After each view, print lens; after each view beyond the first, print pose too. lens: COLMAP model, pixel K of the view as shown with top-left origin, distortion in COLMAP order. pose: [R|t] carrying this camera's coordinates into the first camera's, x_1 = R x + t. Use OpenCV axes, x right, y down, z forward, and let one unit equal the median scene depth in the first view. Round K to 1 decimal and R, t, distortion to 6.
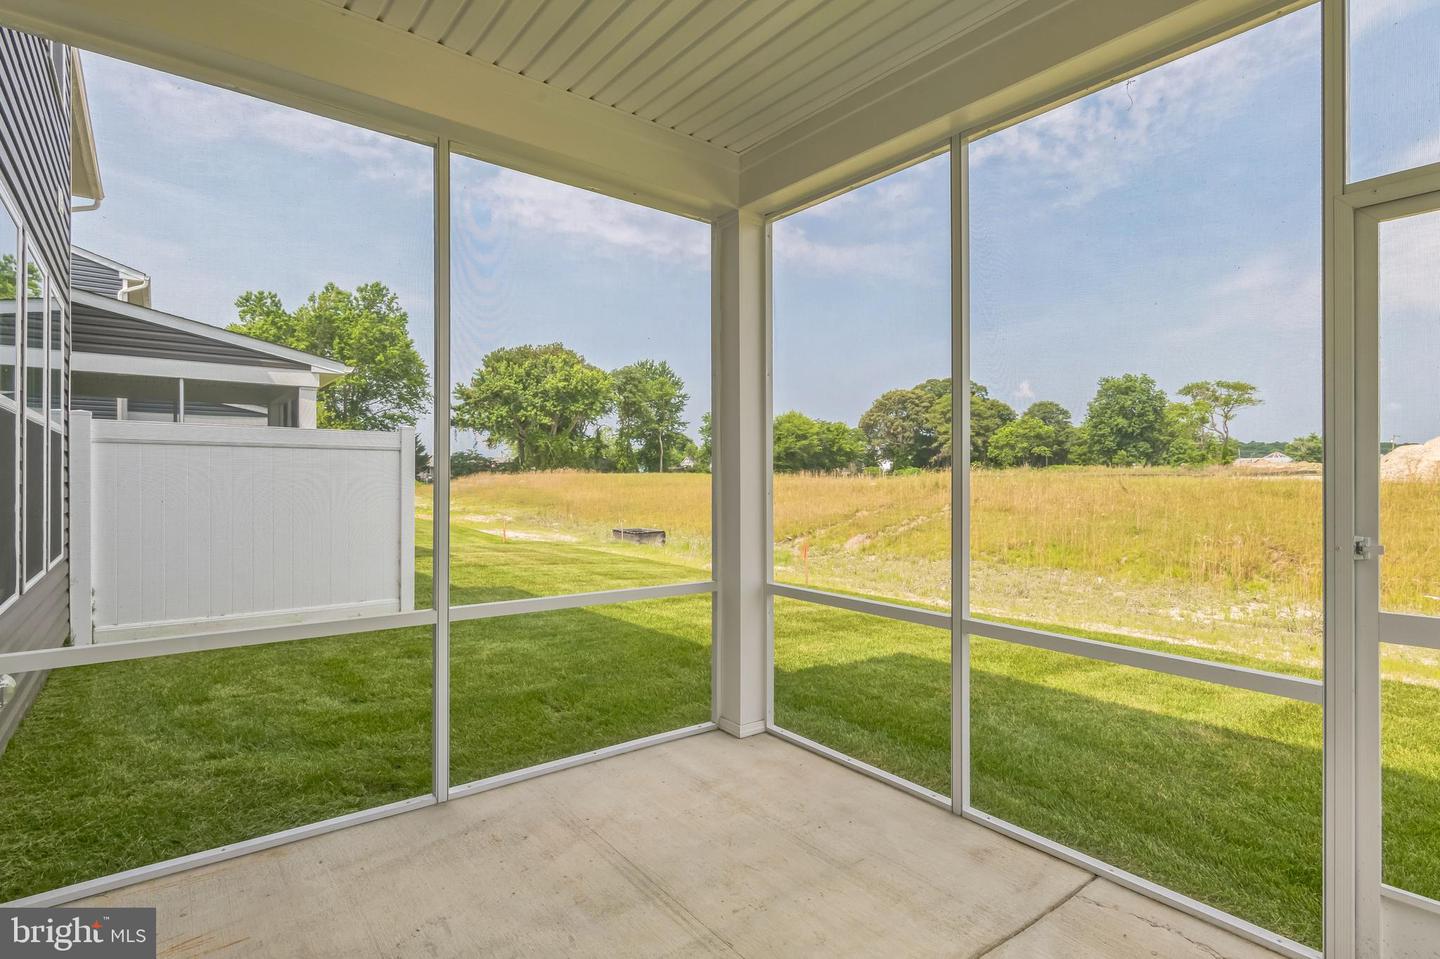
lens RADIAL K [[714.3, 0, 720.7], [0, 714.3, 461.1], [0, 0, 1]] dist [-0.001585, -0.000067]
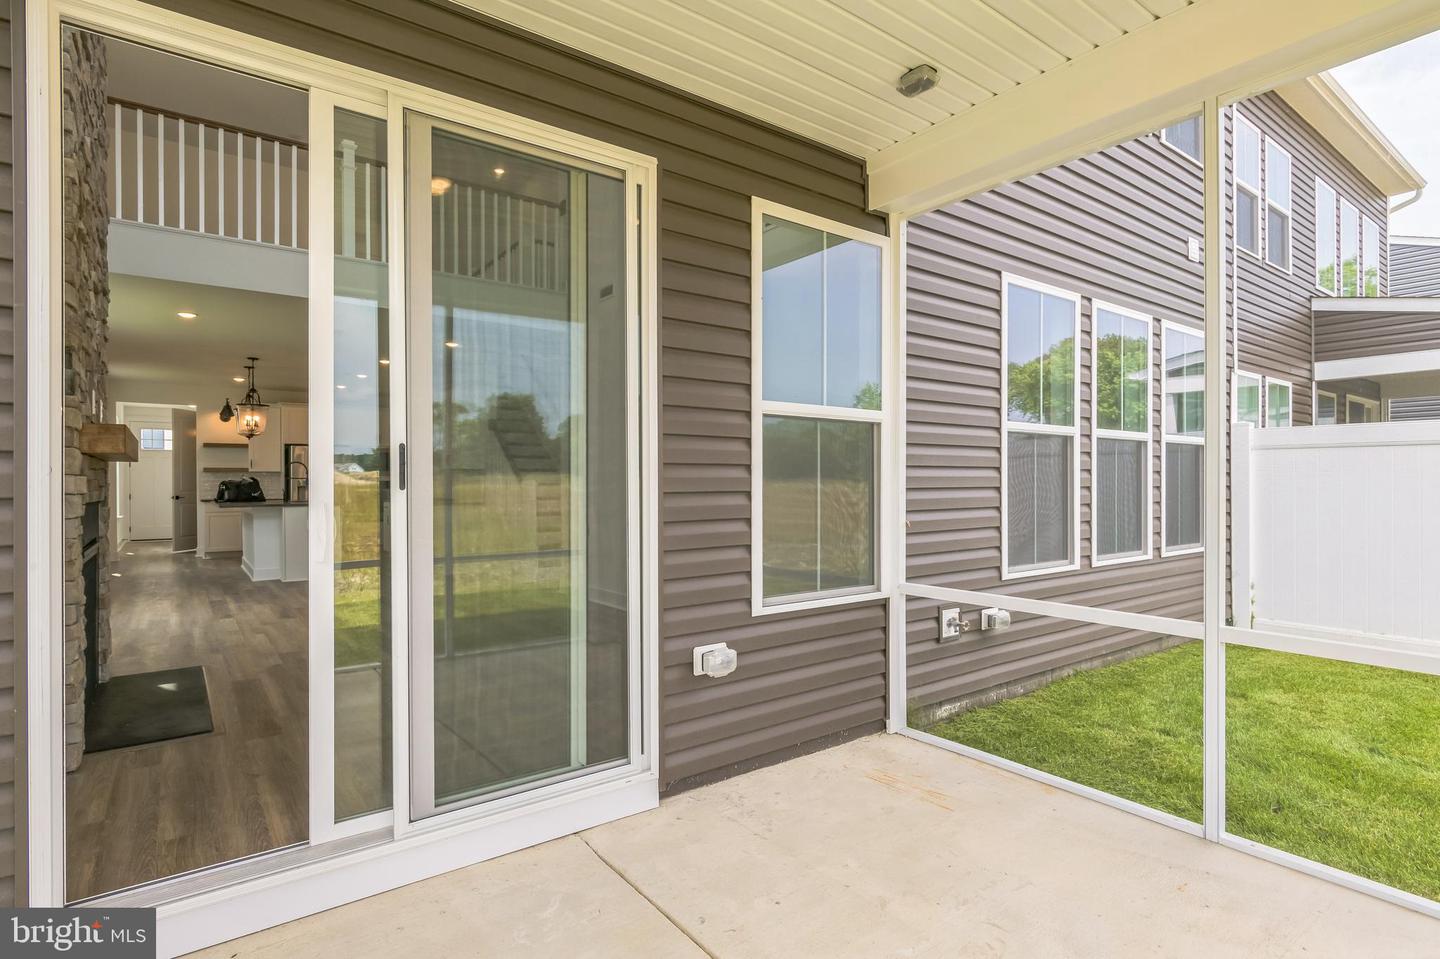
lens RADIAL K [[785.6, 0, 757.8], [0, 785.6, 481.3], [0, 0, 1]] dist [-0.001424, -0.000117]
pose [[-0.021118, -0.007224, -0.999751, 0.565345], [0.023346, 0.999698, -0.007717, 0.023171], [0.999504, -0.023503, -0.020943, 0.438038]]
